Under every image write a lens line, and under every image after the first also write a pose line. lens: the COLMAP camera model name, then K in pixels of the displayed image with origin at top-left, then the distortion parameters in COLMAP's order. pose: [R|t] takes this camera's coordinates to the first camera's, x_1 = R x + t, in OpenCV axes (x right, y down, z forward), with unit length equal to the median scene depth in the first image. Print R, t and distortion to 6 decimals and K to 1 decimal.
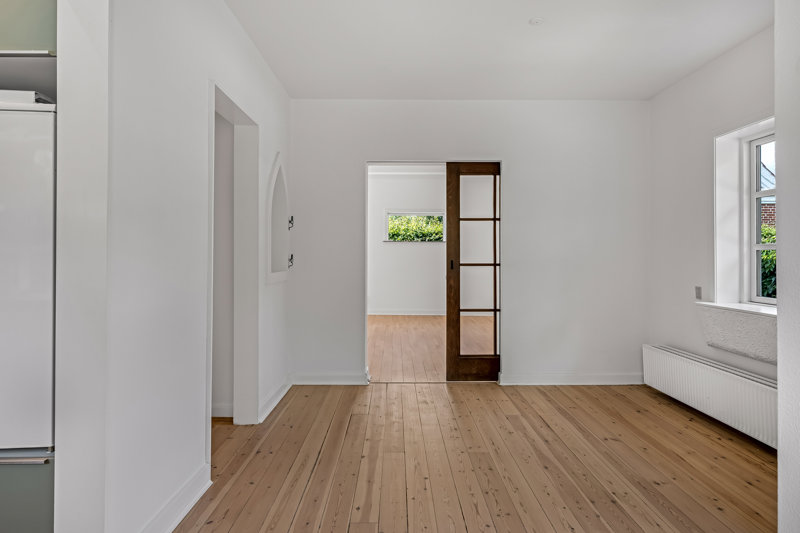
lens RADIAL K [[458.3, 0, 402.2], [0, 458.3, 261.7], [0, 0, 1]] dist [0.014370, 0.000807]
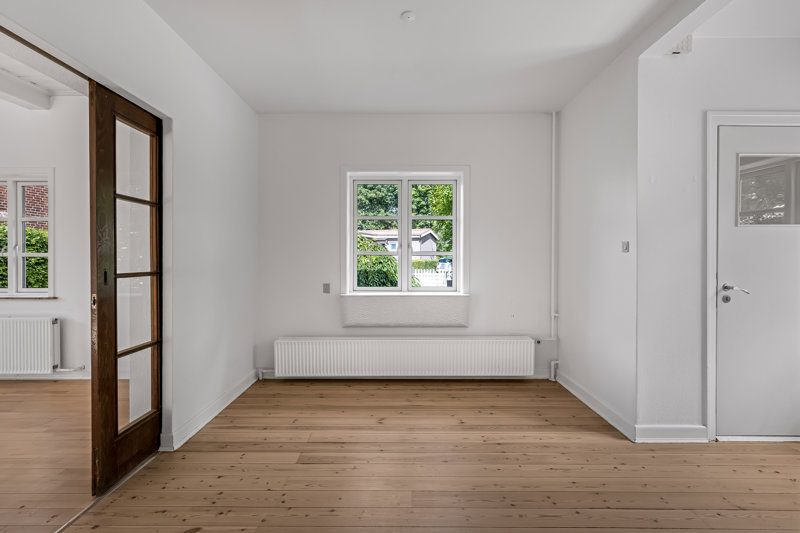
lens RADIAL K [[370.7, 0, 397.7], [0, 370.7, 258.4], [0, 0, 1]] dist [0.000989, 0.000198]
pose [[0.041298, 0.001195, 0.999146, -0.398495], [0.014575, 0.999892, -0.001798, -0.011340], [-0.999041, 0.014636, 0.041276, 0.792416]]
